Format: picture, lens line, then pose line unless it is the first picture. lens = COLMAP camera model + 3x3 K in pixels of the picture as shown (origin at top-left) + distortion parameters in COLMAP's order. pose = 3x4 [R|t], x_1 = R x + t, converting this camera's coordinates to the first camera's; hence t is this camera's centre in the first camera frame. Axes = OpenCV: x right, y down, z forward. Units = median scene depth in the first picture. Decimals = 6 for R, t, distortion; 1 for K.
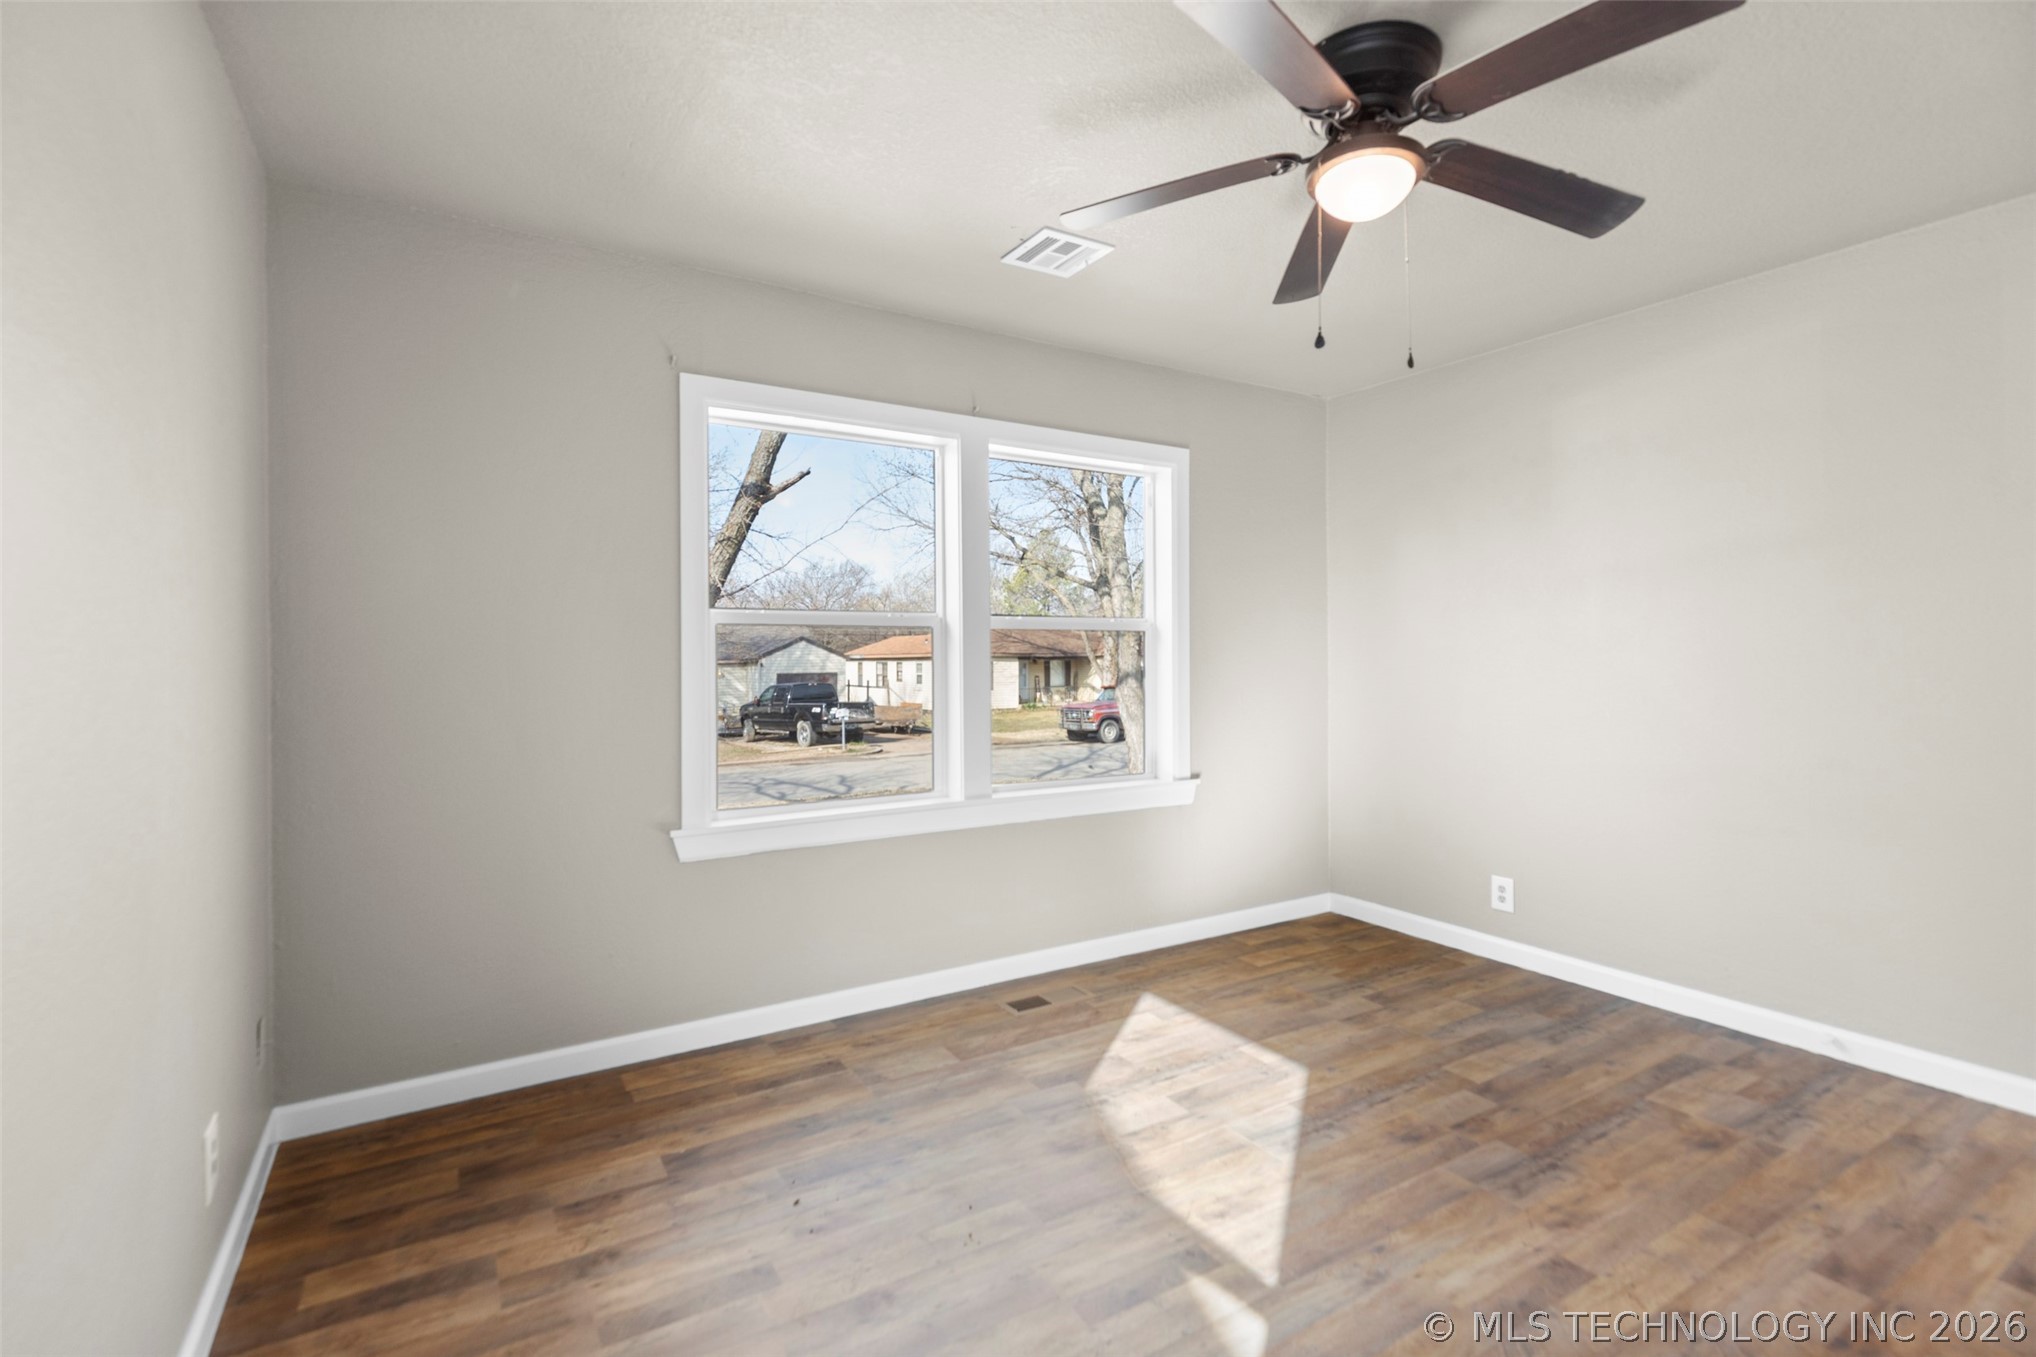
lens RADIAL K [[951.4, 0, 1014.1], [0, 951.4, 653.0], [0, 0, 1]] dist [0.012423, -0.000468]
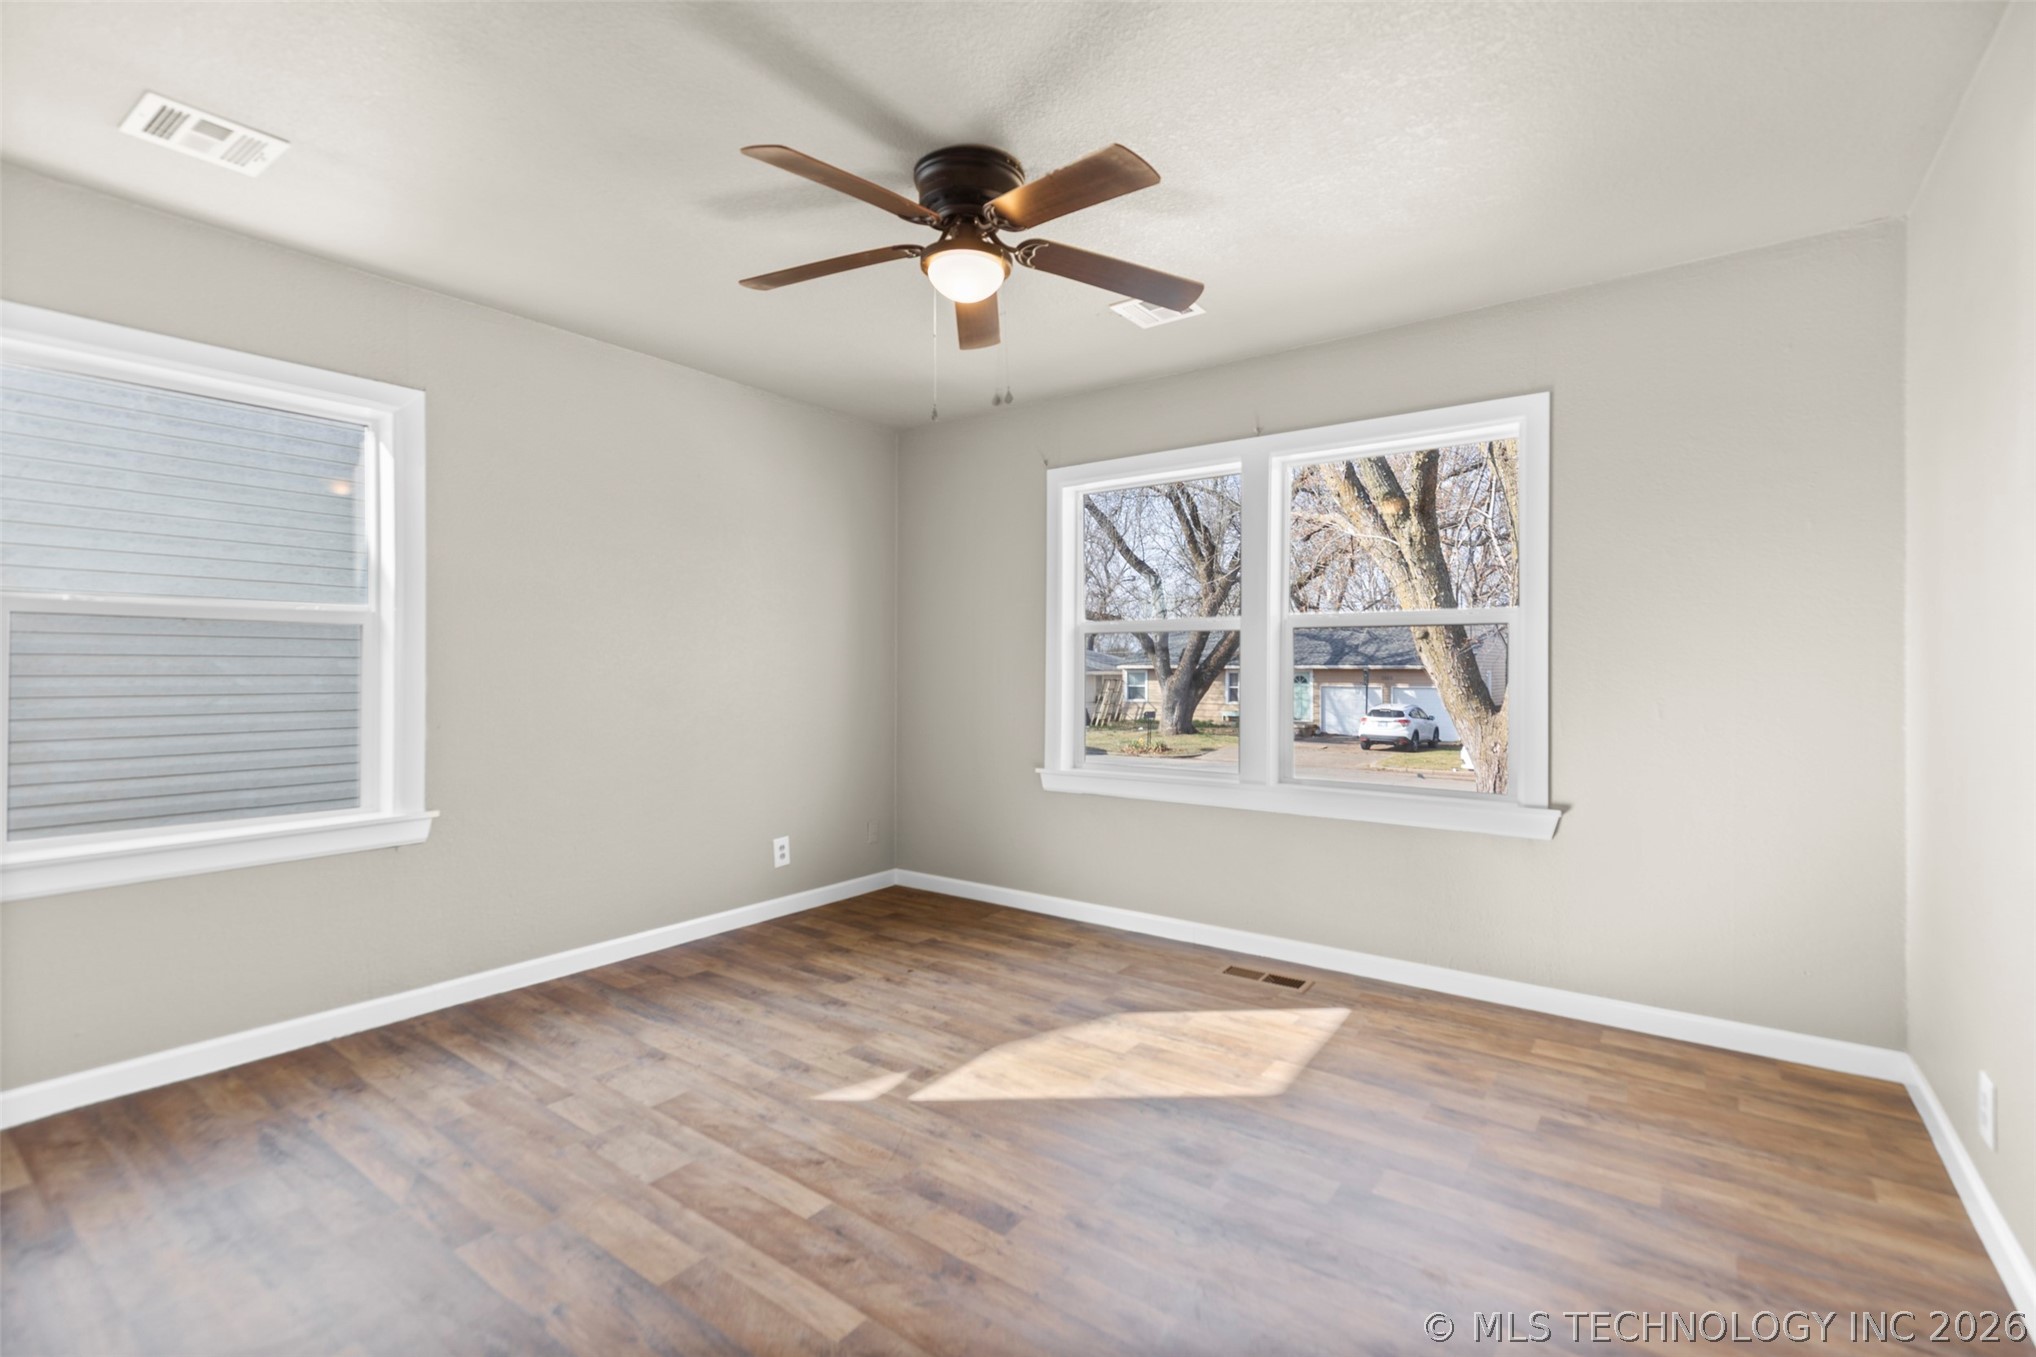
lens RADIAL K [[926.1, 0, 1012.1], [0, 926.1, 654.5], [0, 0, 1]] dist [0.011638, -0.000633]
pose [[0.354886, -0.007255, -0.934882, 1.037941], [0.002625, 0.999974, -0.006764, 0.012118], [0.934906, -0.000054, 0.354895, 0.427601]]
